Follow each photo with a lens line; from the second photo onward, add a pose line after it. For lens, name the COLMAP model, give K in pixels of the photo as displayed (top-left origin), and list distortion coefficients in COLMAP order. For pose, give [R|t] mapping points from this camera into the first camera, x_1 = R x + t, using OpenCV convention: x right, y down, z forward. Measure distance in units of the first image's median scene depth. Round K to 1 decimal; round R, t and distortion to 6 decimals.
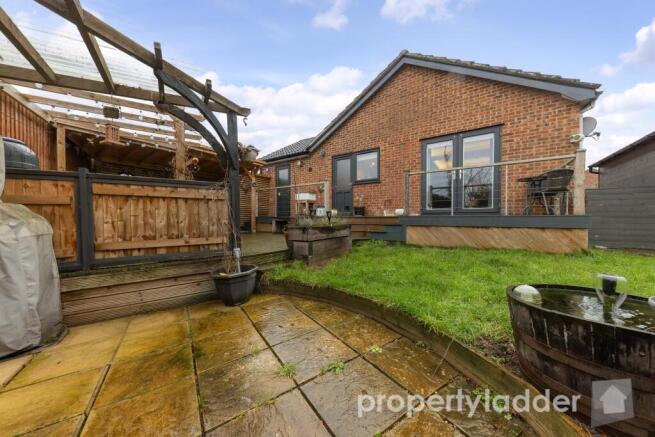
lens RADIAL K [[225.0, 0, 327.1], [0, 225.0, 219.7], [0, 0, 1]] dist [-0.000730, -0.000209]
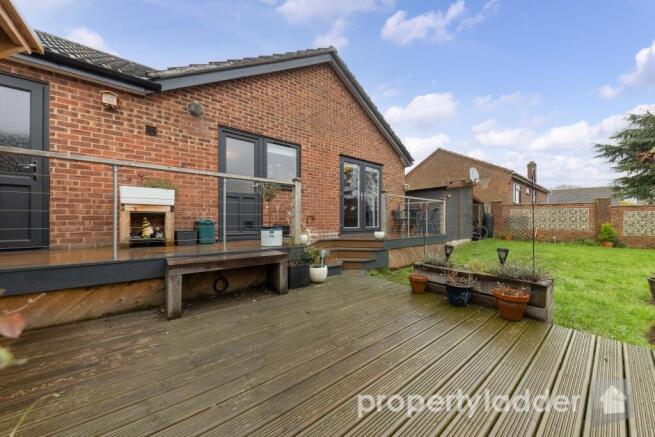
lens RADIAL K [[225.0, 0, 327.1], [0, 225.0, 219.7], [0, 0, 1]] dist [-0.000730, -0.000209]
pose [[0.277083, -0.015031, 0.960728, -0.450204], [-0.008629, 0.999798, 0.018130, -0.080808], [-0.960807, -0.013313, 0.276898, 0.669188]]
